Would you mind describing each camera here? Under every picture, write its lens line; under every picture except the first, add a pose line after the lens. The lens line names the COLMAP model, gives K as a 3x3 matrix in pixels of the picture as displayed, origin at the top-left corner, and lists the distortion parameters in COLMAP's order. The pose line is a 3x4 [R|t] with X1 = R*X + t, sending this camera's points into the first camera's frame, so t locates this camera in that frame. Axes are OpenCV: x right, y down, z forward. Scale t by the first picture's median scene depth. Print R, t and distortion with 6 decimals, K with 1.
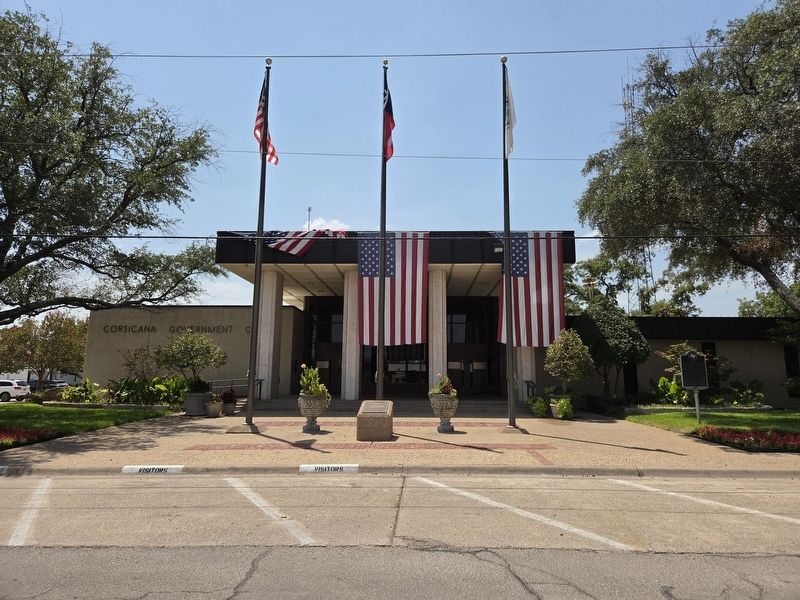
lens RADIAL K [[535.0, 0, 408.4], [0, 535.0, 266.4], [0, 0, 1]] dist [0.070417, 0.000826]
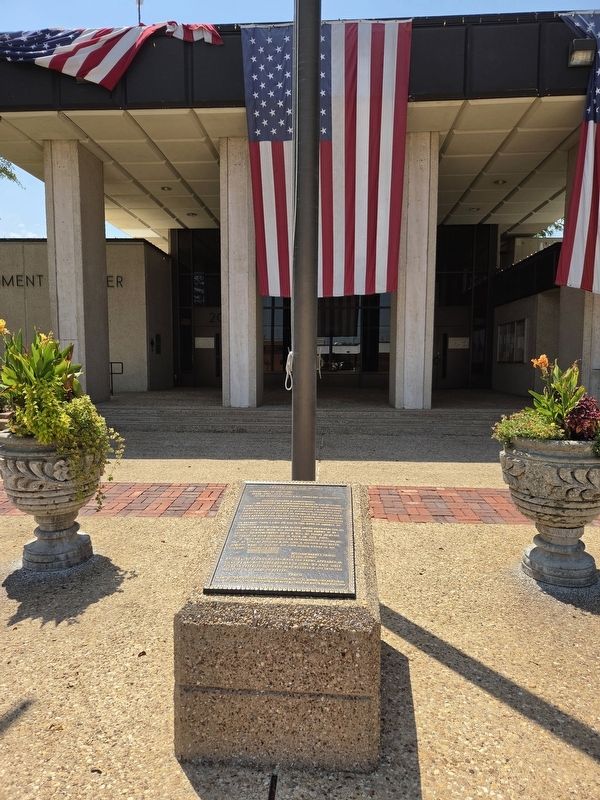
lens RADIAL K [[535.0, 0, 300.9], [0, 535.0, 401.7], [0, 0, 1]] dist [0.070417, 0.000826]
pose [[0.999108, -0.004391, -0.041989, -0.031298], [0.015880, 0.960627, 0.277387, 0.101723], [0.039118, -0.277806, 0.959840, 0.506184]]
